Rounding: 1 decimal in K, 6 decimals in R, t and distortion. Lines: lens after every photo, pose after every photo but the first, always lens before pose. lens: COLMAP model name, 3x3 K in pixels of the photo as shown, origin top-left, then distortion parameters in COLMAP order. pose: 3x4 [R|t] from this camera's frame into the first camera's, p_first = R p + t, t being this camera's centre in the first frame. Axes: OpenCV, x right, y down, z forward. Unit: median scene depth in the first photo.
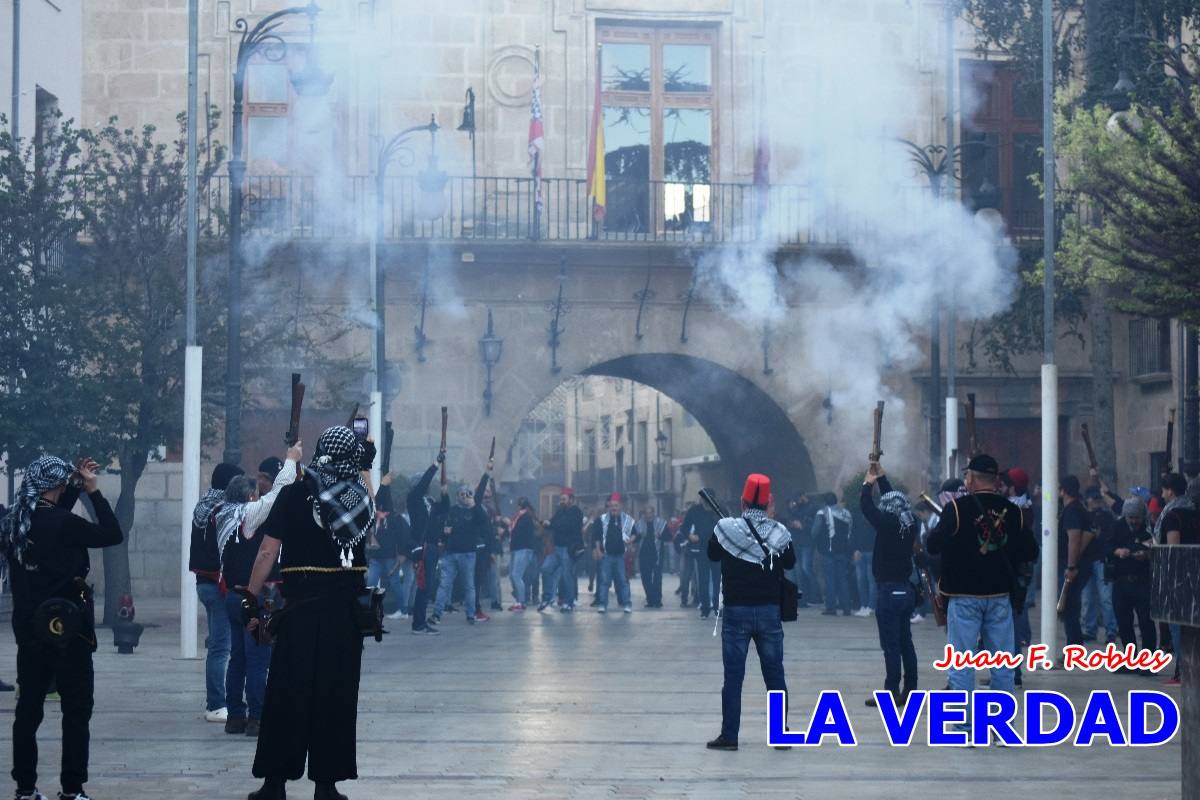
lens RADIAL K [[3707.3, 0, 561.5], [0, 3707.3, 400.5], [0, 0, 1]] dist [-0.141635, -0.070018]
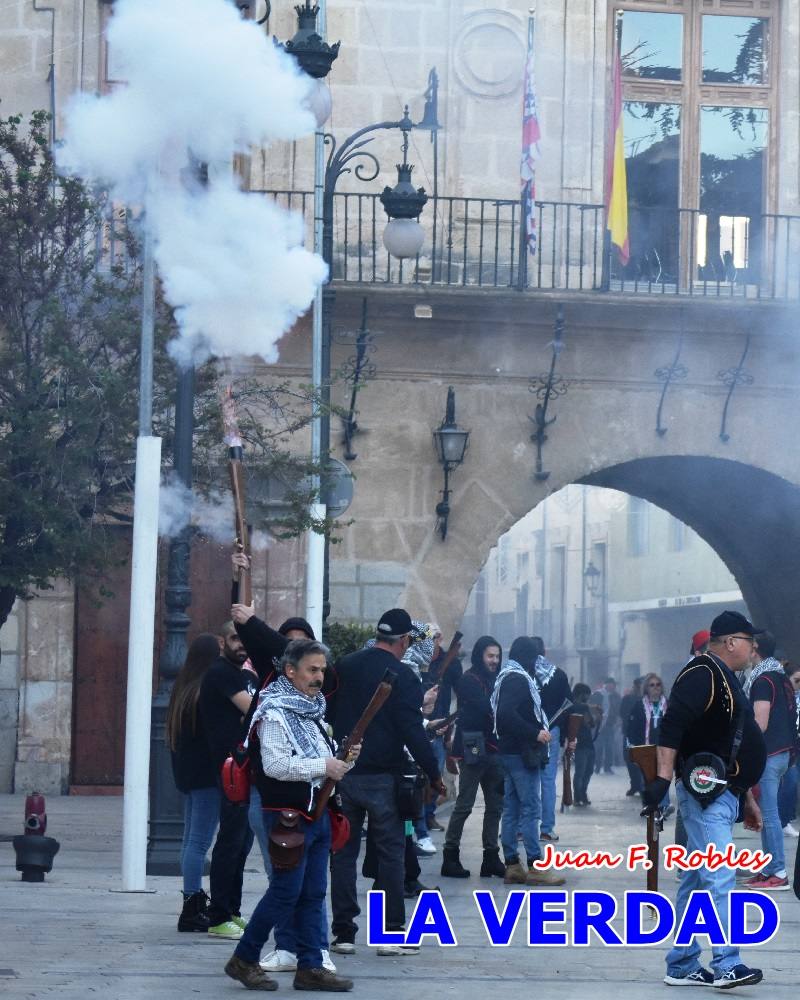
lens RADIAL K [[5228.5, 0, 785.8], [0, 5228.5, 500.2], [0, 0, 1]] dist [-0.092169, -0.953260]
pose [[0.994232, 0.022368, 0.104892, -0.059653], [-0.022156, 0.999749, -0.003188, -0.001681], [-0.104937, 0.000846, 0.994478, 0.017223]]
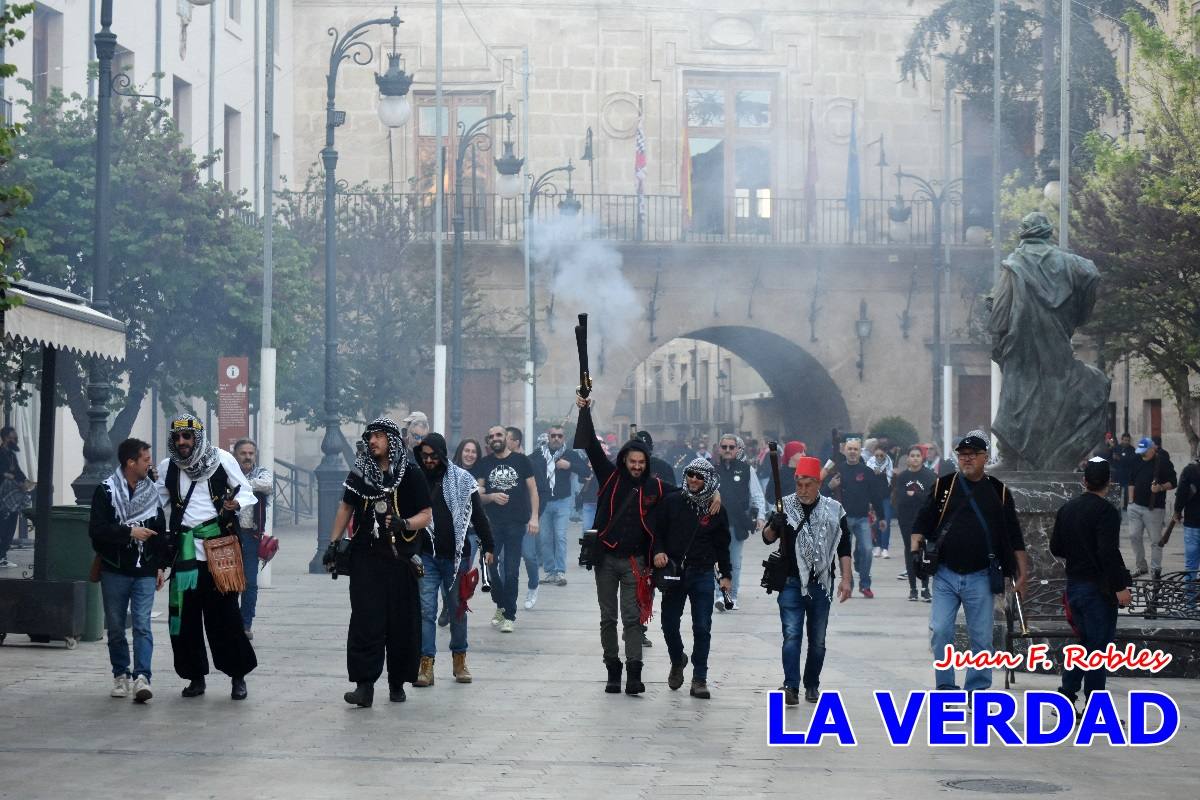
lens RADIAL K [[4770.7, 0, 561.2], [0, 4770.7, 468.1], [0, 0, 1]] dist [-0.102705, -0.242607]
pose [[0.999998, 0.000351, 0.002090, -0.038153], [-0.000436, 0.999165, 0.040865, -0.032071], [-0.002073, -0.040866, 0.999162, -0.704798]]
